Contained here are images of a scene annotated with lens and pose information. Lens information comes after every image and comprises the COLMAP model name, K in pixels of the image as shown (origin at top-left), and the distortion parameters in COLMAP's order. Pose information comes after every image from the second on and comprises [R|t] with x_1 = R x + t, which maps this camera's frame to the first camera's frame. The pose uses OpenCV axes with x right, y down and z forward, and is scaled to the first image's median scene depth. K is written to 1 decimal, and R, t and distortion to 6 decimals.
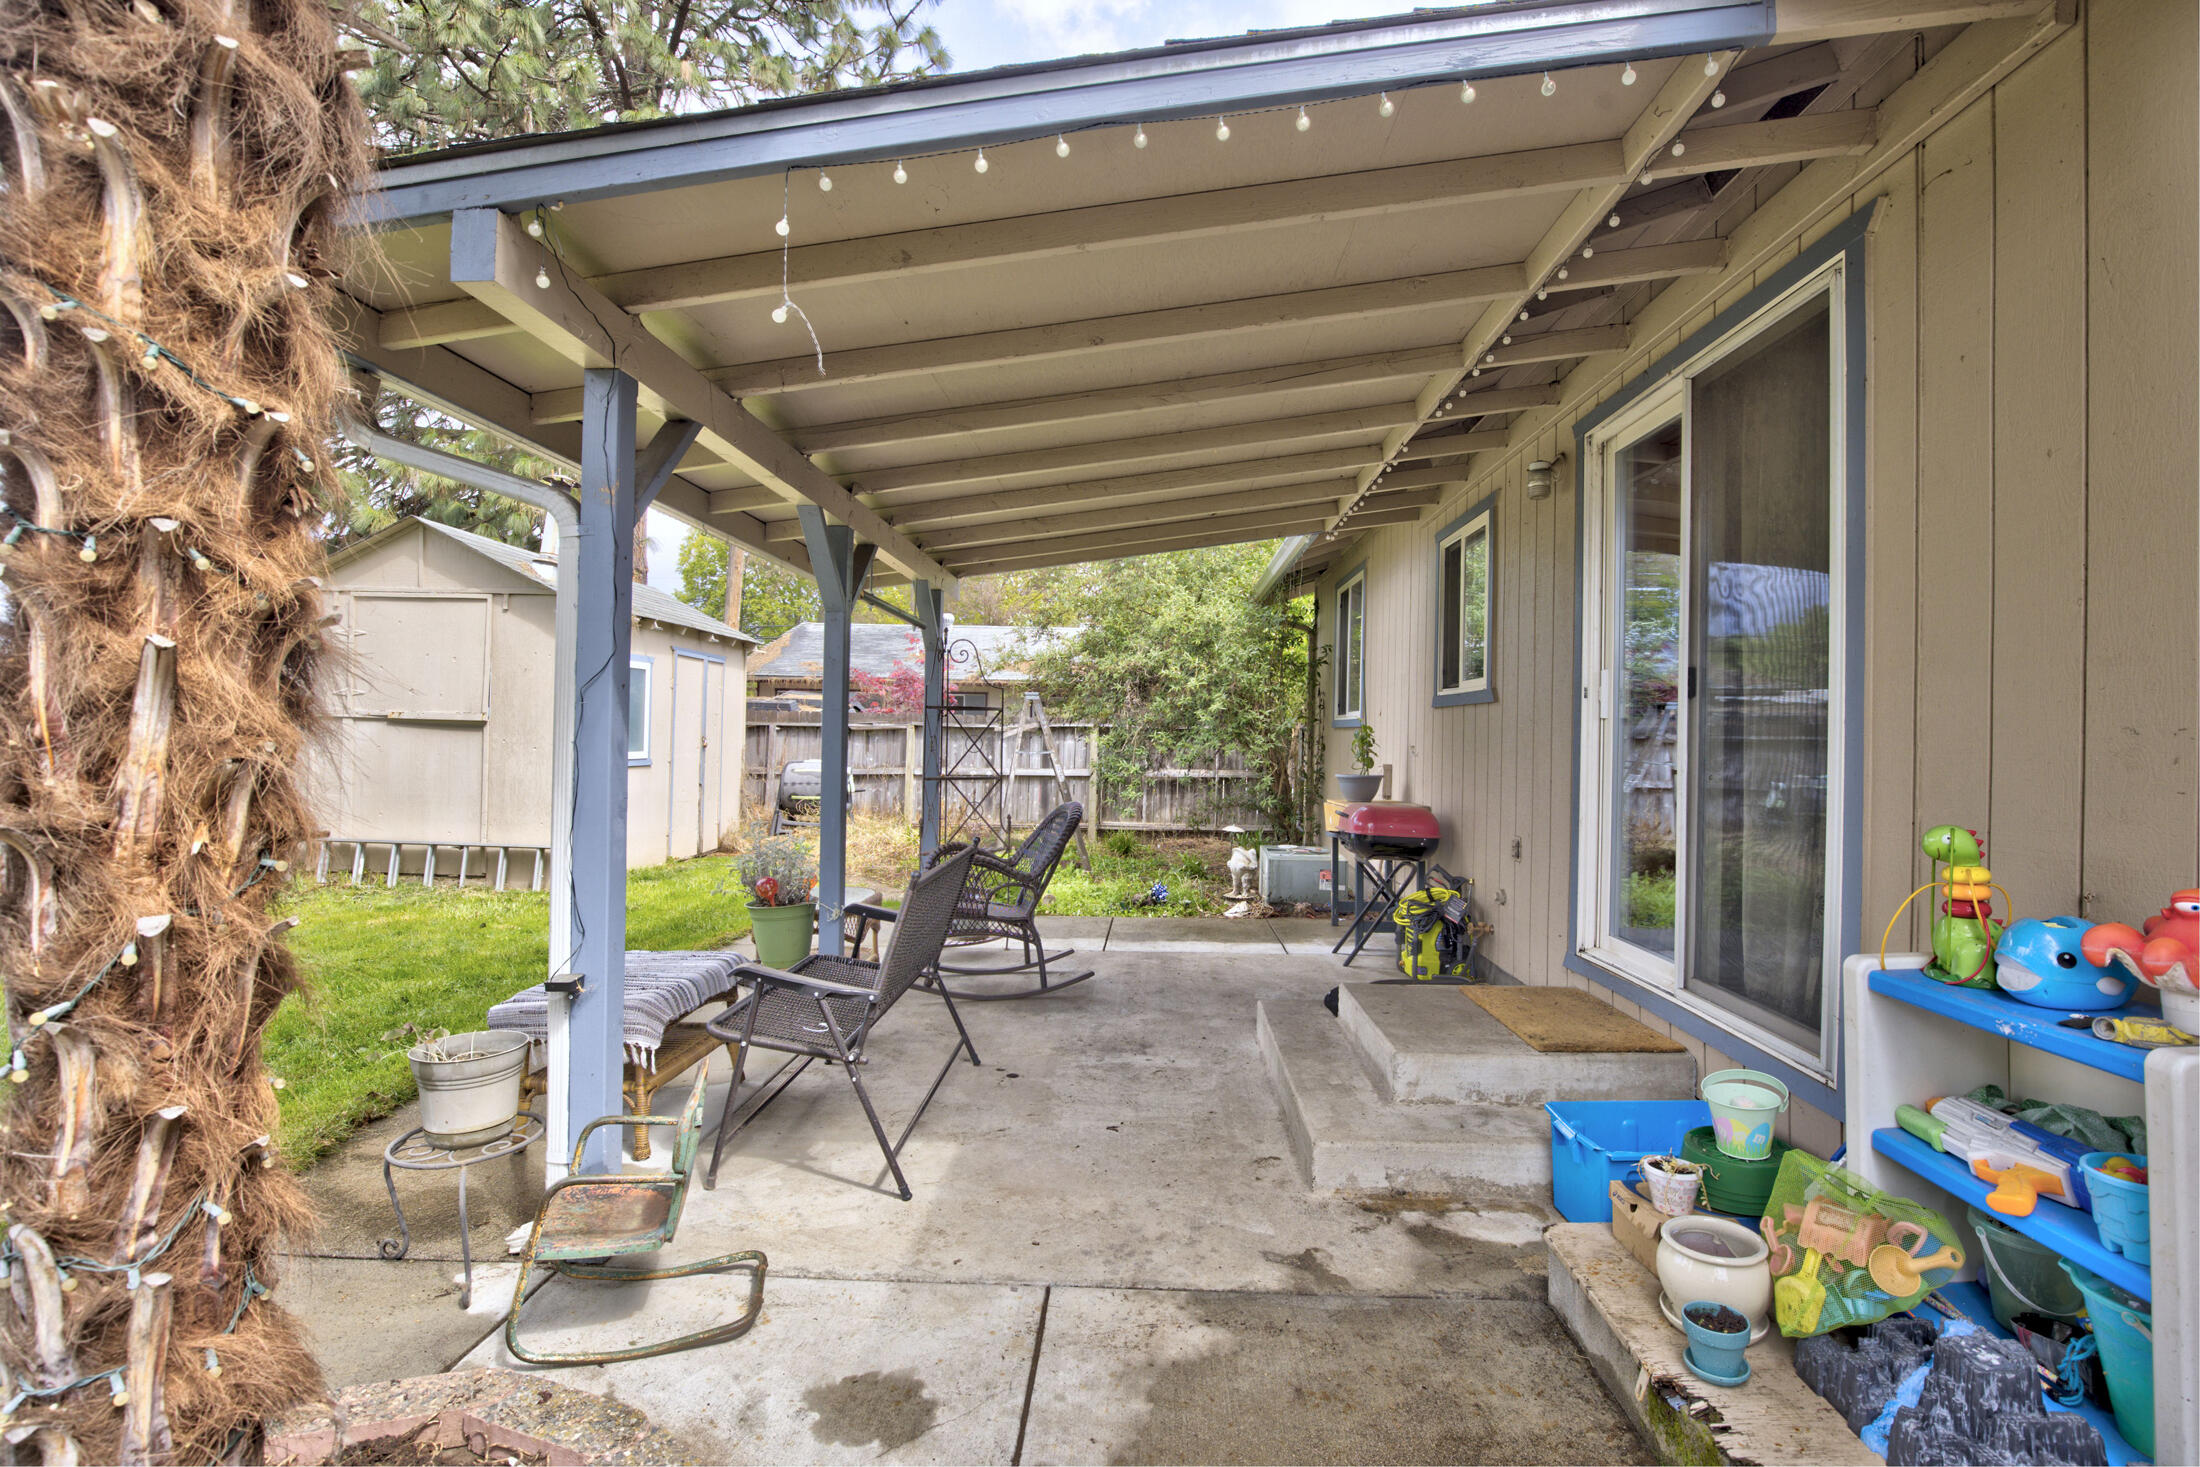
lens RADIAL K [[1010.4, 0, 1100.3], [0, 1010.4, 738.6], [0, 0, 1]] dist [0.000507, 0.000148]
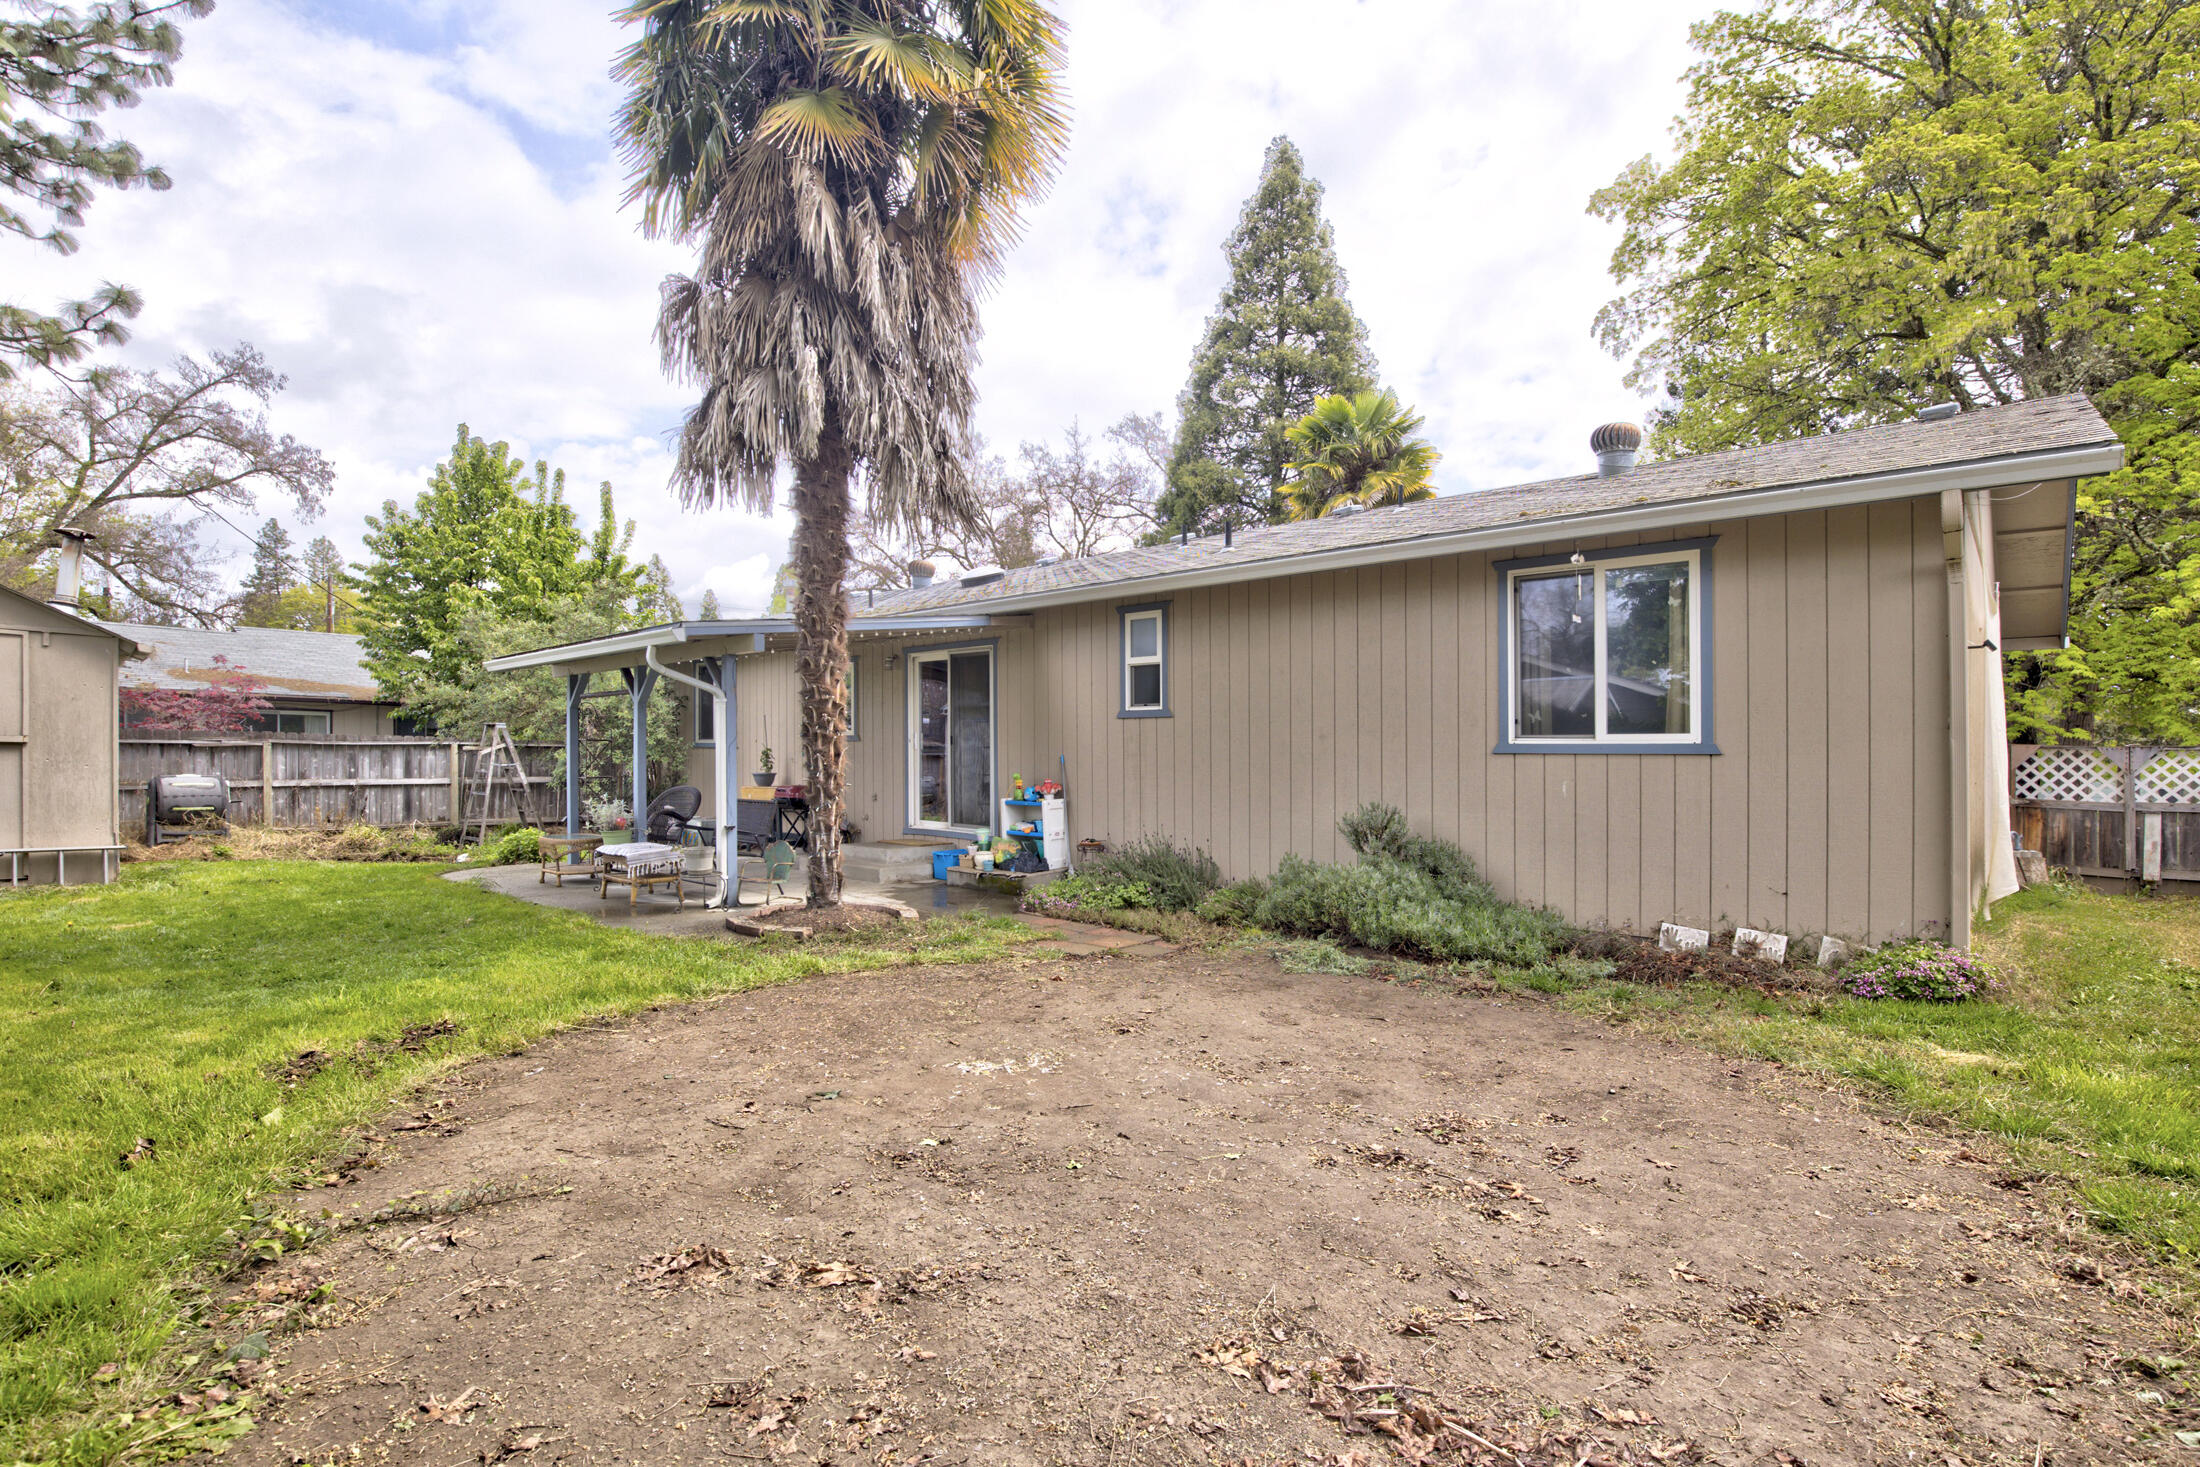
lens RADIAL K [[1010.4, 0, 1100.0], [0, 1010.4, 744.8], [0, 0, 1]] dist [0.000507, 0.000148]
pose [[0.643996, 0.002333, 0.765025, -0.696117], [-0.000999, 0.999997, -0.002209, -0.013958], [-0.765028, 0.000658, 0.643997, -0.655481]]
